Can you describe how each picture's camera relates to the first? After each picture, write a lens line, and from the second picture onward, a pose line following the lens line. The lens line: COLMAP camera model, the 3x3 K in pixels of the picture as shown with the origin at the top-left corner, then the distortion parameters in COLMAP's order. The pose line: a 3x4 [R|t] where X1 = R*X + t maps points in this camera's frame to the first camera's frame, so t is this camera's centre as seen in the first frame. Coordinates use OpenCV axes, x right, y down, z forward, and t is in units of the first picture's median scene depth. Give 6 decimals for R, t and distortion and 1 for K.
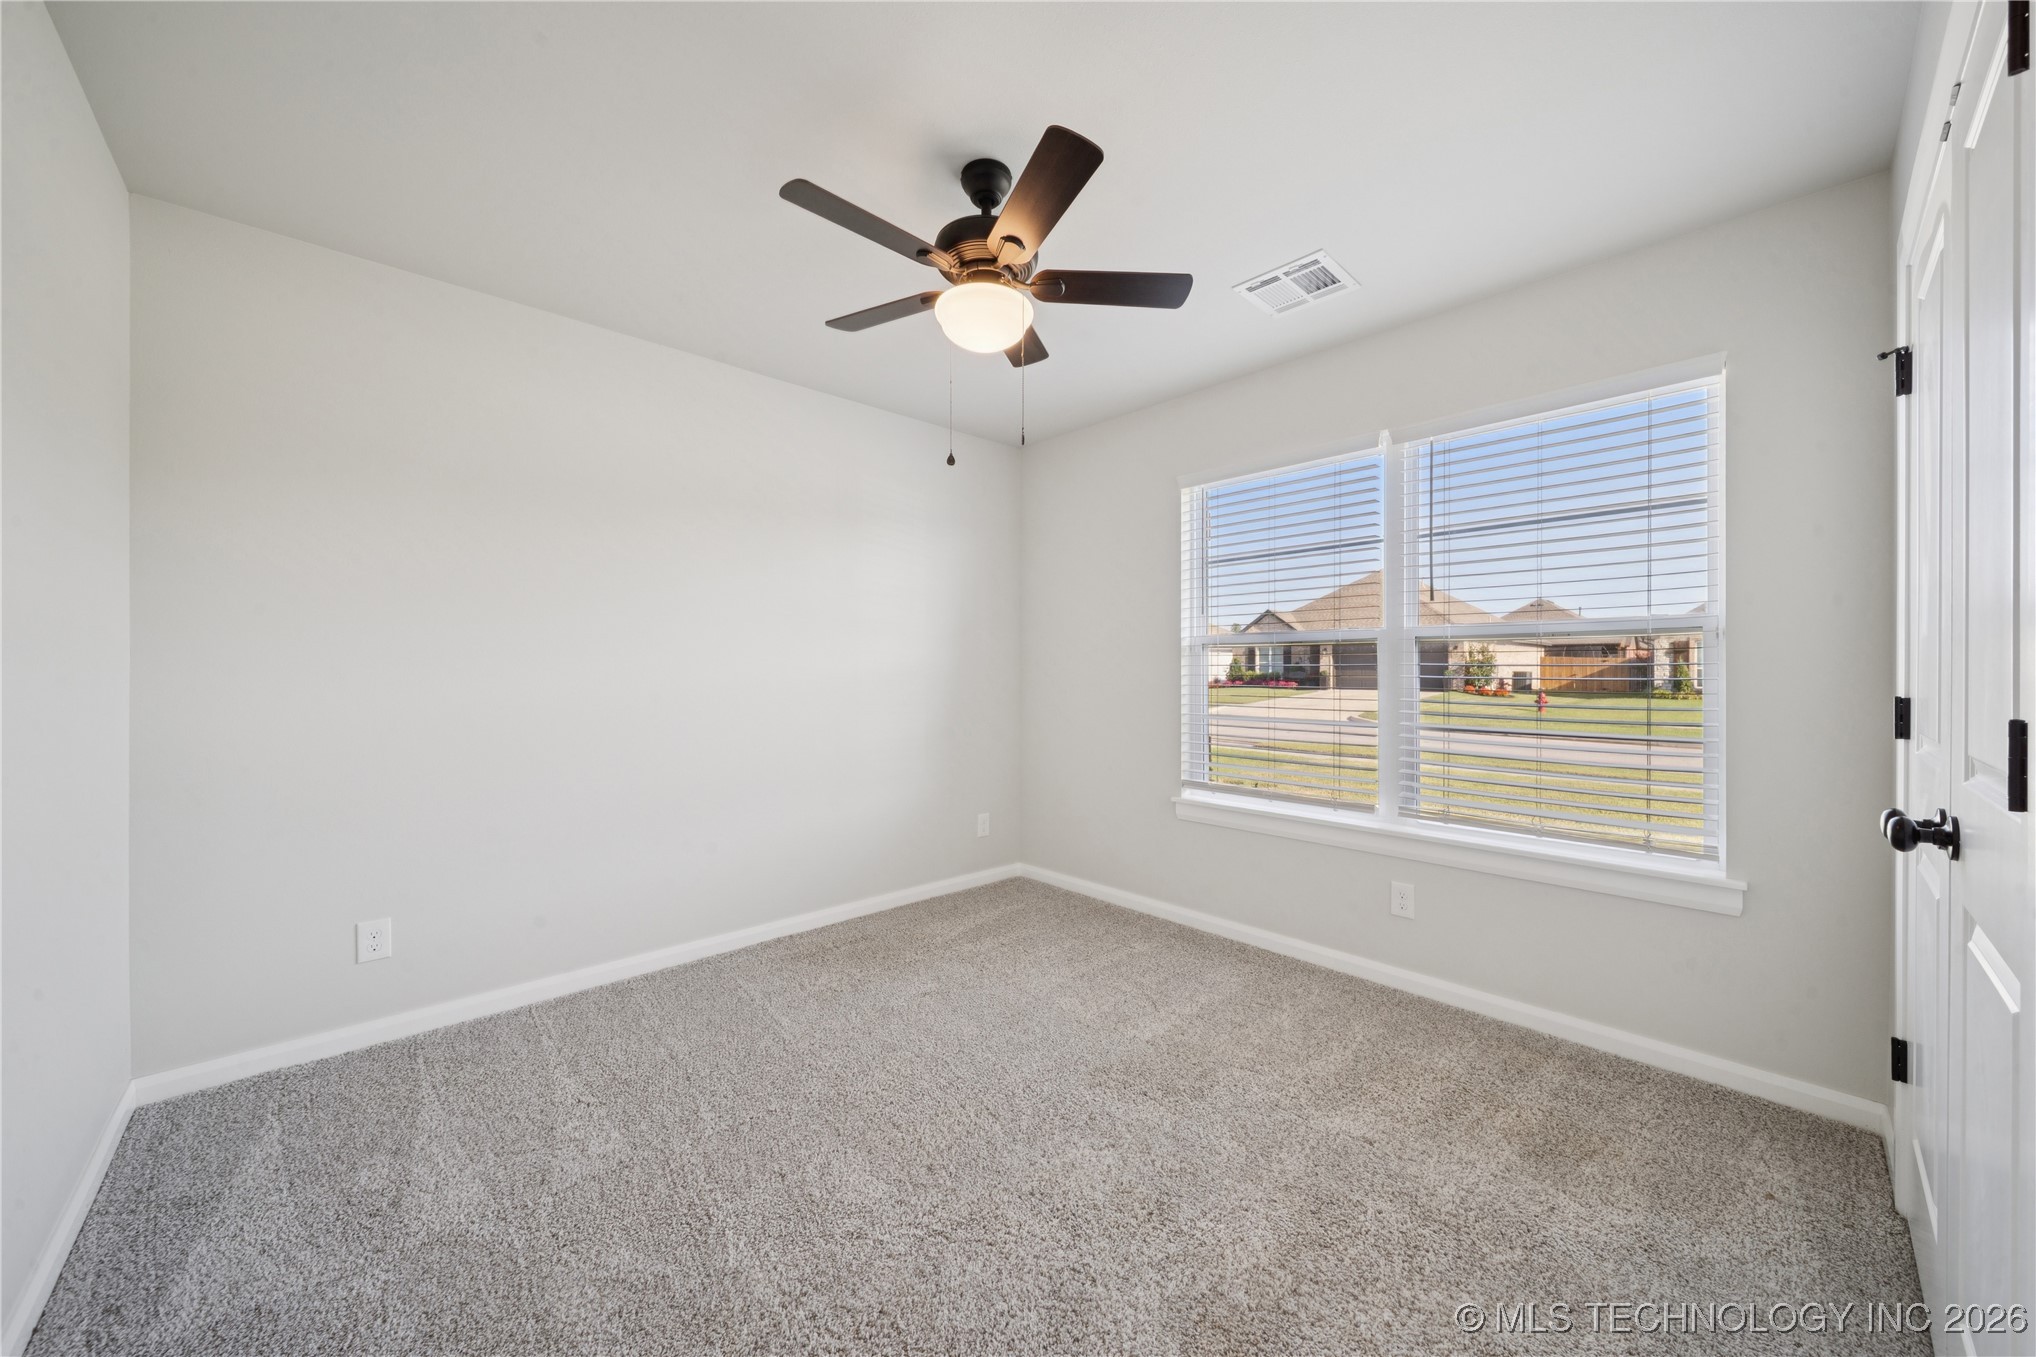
lens RADIAL K [[716.2, 0, 1014.2], [0, 716.2, 678.6], [0, 0, 1]] dist [-0.000041, -0.000377]
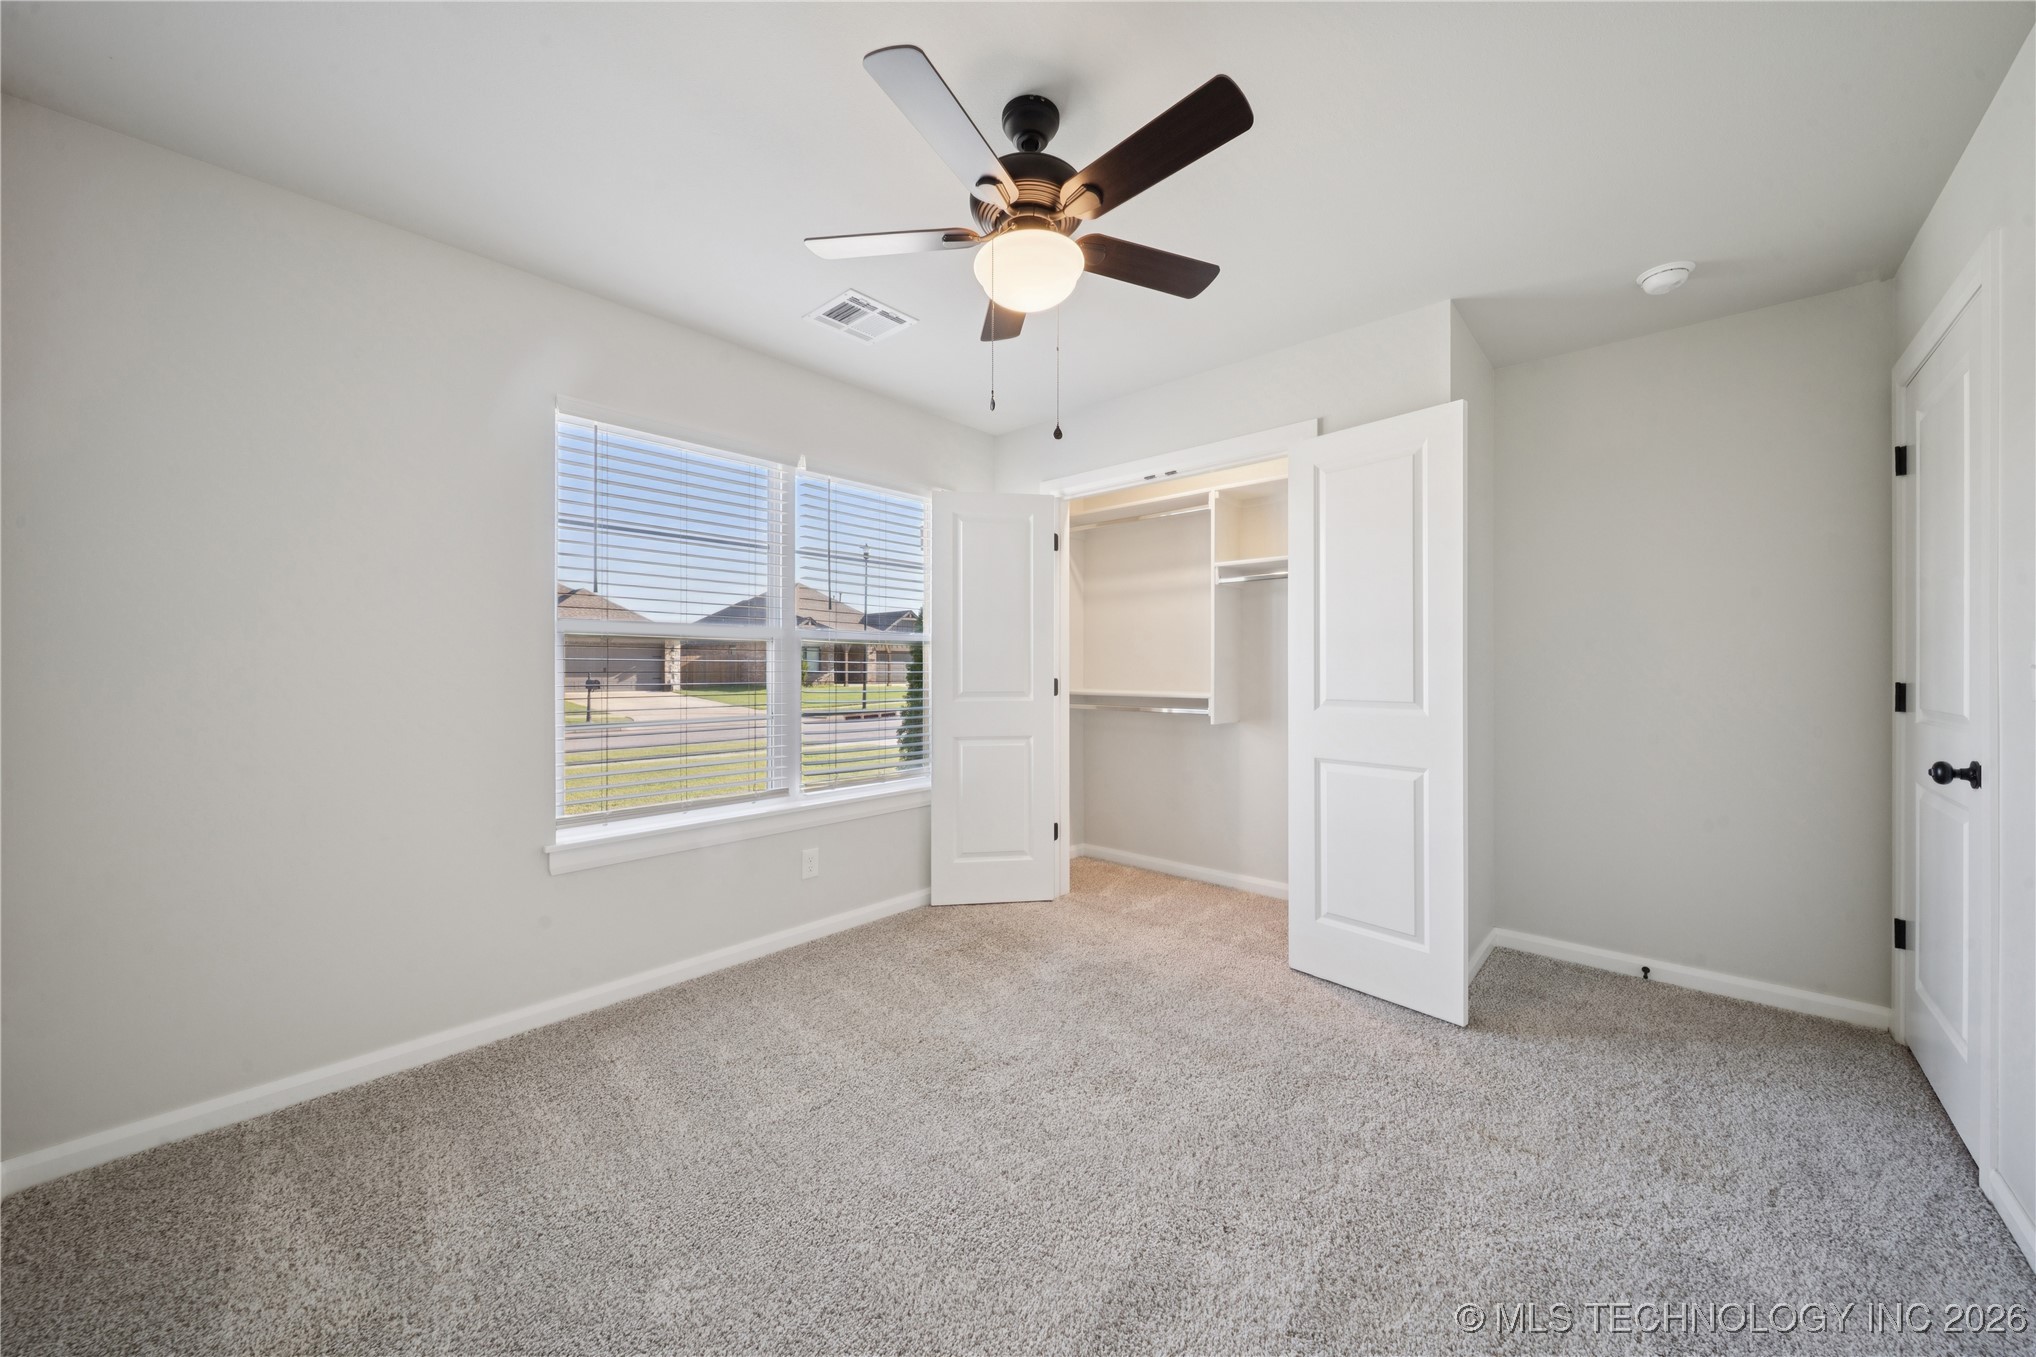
lens RADIAL K [[716.2, 0, 1014.2], [0, 716.2, 678.6], [0, 0, 1]] dist [-0.000041, -0.000377]
pose [[-0.068659, -0.020627, 0.997427, -0.639241], [0.005016, 0.999766, 0.021021, -0.015346], [-0.997628, 0.006446, -0.068540, 0.743425]]
